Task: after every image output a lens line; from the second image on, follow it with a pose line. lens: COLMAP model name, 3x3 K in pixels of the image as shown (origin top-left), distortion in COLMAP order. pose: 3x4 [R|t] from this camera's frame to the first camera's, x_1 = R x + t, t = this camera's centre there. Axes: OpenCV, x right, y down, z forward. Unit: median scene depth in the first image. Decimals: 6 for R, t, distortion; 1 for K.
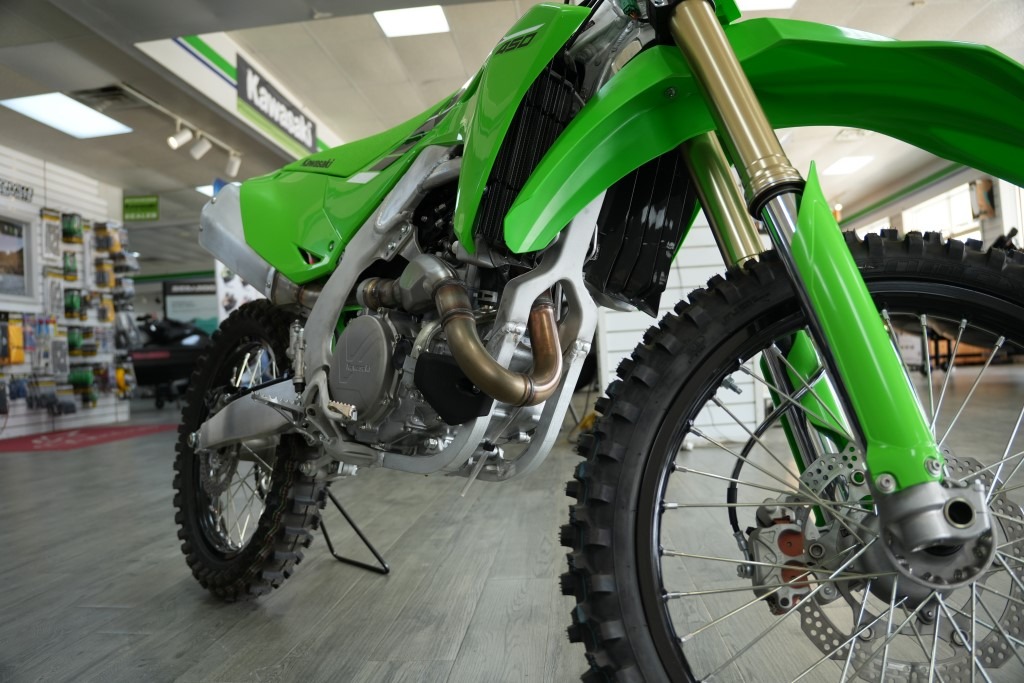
lens RADIAL K [[818.3, 0, 517.7], [0, 818.3, 340.7], [0, 0, 1]] dist [-0.204433, 0.120996]
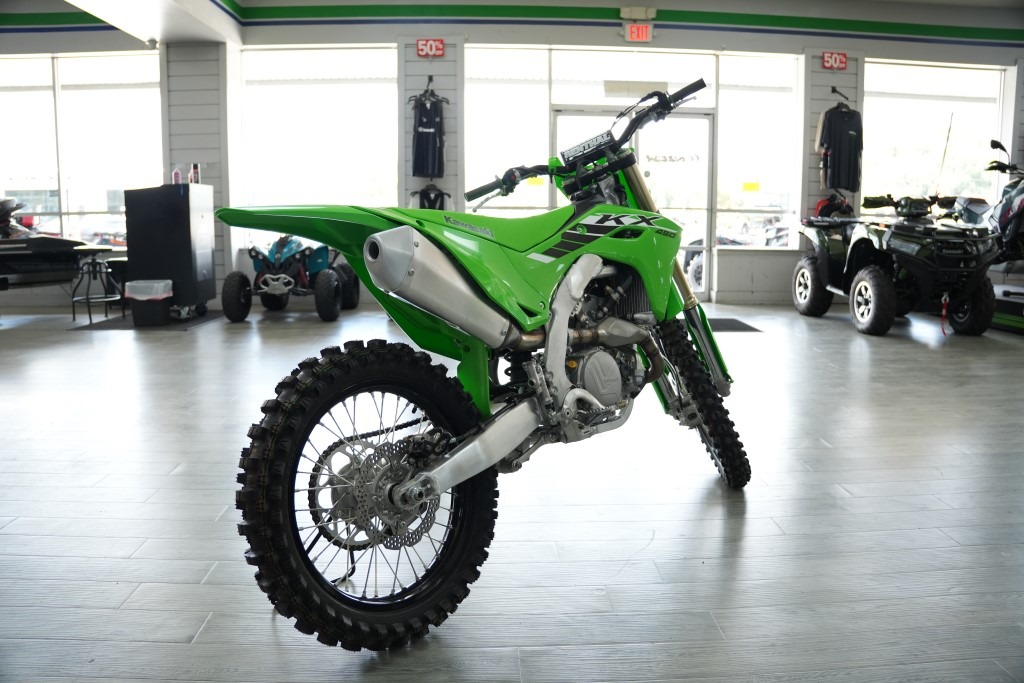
lens RADIAL K [[818.3, 0, 514.5], [0, 818.3, 347.1], [0, 0, 1]] dist [-0.204433, 0.120996]
pose [[-0.106770, -0.099823, 0.989260, -1.700934], [-0.018632, 0.994974, 0.098389, -0.188003], [-0.994109, -0.007927, -0.108093, 1.220849]]
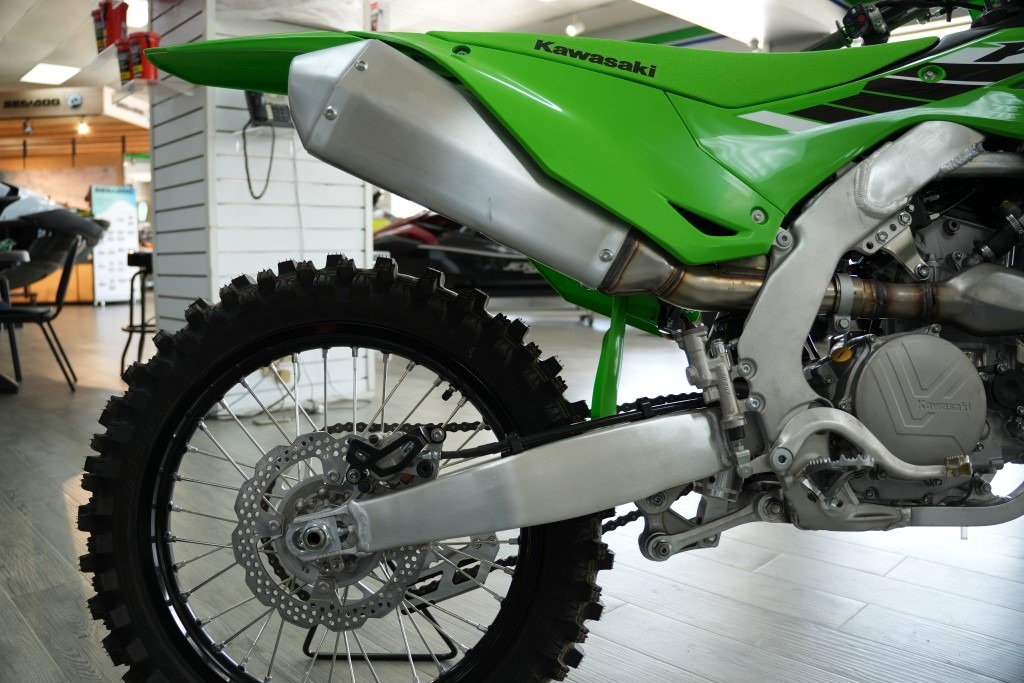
lens RADIAL K [[818.3, 0, 509.1], [0, 818.3, 344.6], [0, 0, 1]] dist [-0.204433, 0.120996]
pose [[0.669607, -0.025371, 0.742282, -0.869738], [-0.046936, 0.995973, 0.076382, -0.052791], [-0.741231, -0.085985, 0.665720, 0.712561]]
